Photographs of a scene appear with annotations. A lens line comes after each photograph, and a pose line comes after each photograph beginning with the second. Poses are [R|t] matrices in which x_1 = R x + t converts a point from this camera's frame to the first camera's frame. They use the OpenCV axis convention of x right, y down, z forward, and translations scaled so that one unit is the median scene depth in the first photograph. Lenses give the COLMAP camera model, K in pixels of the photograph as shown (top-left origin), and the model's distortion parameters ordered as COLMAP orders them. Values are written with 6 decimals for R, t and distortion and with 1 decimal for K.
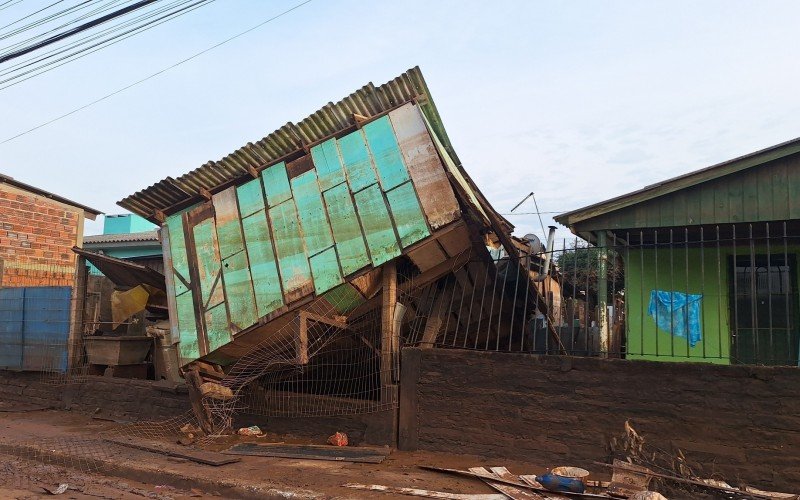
lens RADIAL K [[656.8, 0, 399.6], [0, 656.8, 231.9], [0, 0, 1]] dist [0.118763, -0.179053]
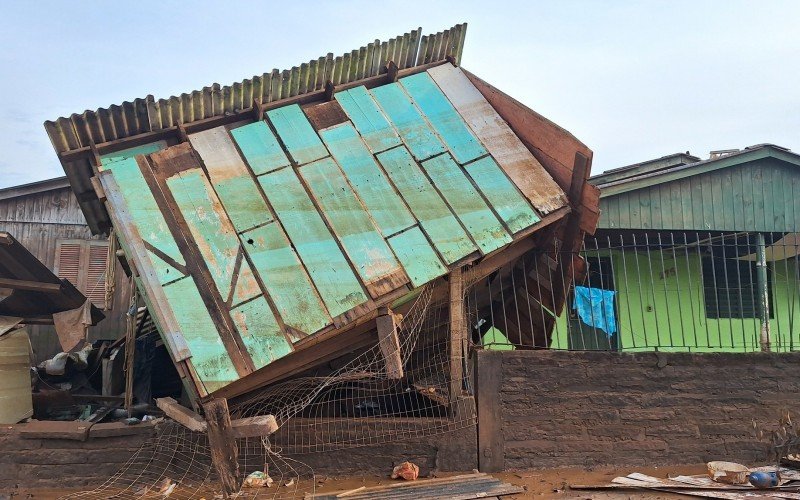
lens RADIAL K [[656.8, 0, 399.6], [0, 656.8, 231.9], [0, 0, 1]] dist [0.118763, -0.179053]
pose [[0.789067, 0.065407, 0.610815, -0.580501], [-0.069504, 0.997436, -0.017019, 0.043375], [-0.610363, -0.029025, 0.791590, 0.381960]]
